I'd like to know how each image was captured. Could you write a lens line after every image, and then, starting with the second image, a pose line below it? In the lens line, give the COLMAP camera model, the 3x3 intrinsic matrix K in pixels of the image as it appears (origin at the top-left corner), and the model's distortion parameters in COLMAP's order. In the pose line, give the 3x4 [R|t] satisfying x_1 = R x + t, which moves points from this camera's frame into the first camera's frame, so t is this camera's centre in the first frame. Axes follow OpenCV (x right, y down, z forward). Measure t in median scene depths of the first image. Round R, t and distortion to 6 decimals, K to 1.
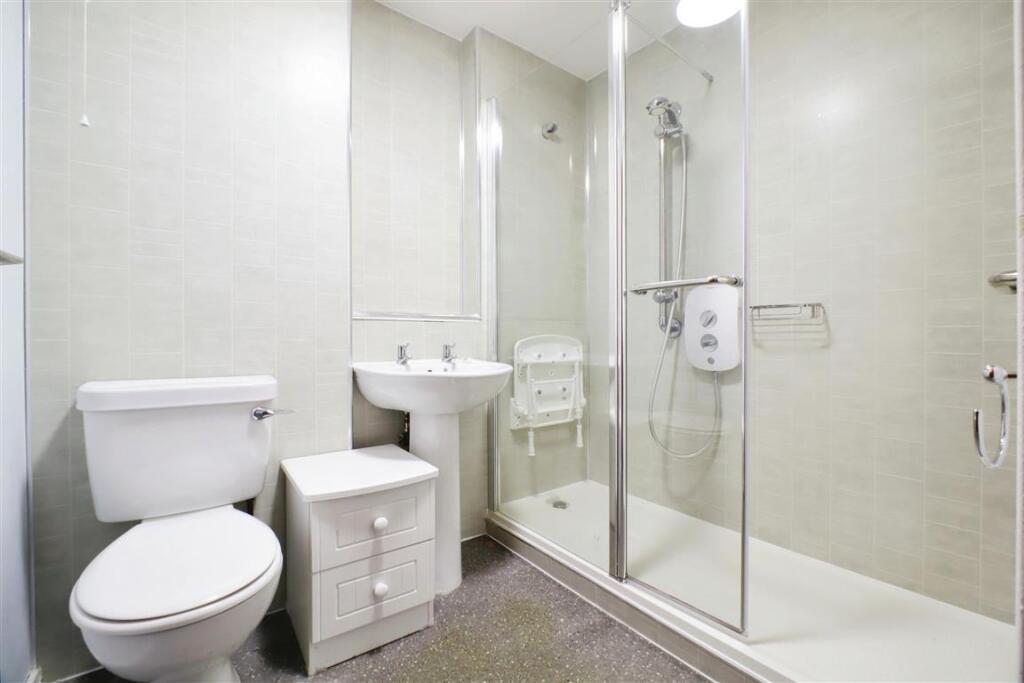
lens RADIAL K [[440.3, 0, 510.2], [0, 440.3, 340.0], [0, 0, 1]] dist [-0.012764, -0.002214]
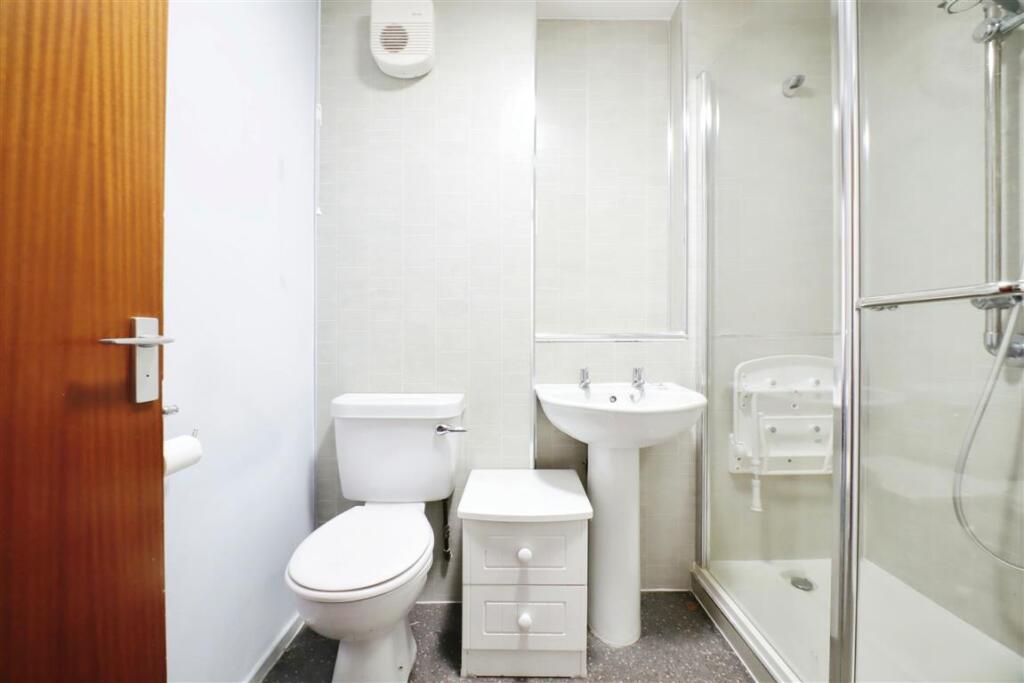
lens RADIAL K [[440.3, 0, 509.9], [0, 440.3, 339.9], [0, 0, 1]] dist [-0.012764, -0.002214]
pose [[0.796058, -0.002715, -0.605214, 0.190369], [0.003090, 0.999995, -0.000422, -0.046700], [0.605212, -0.001534, 0.796063, 0.125648]]
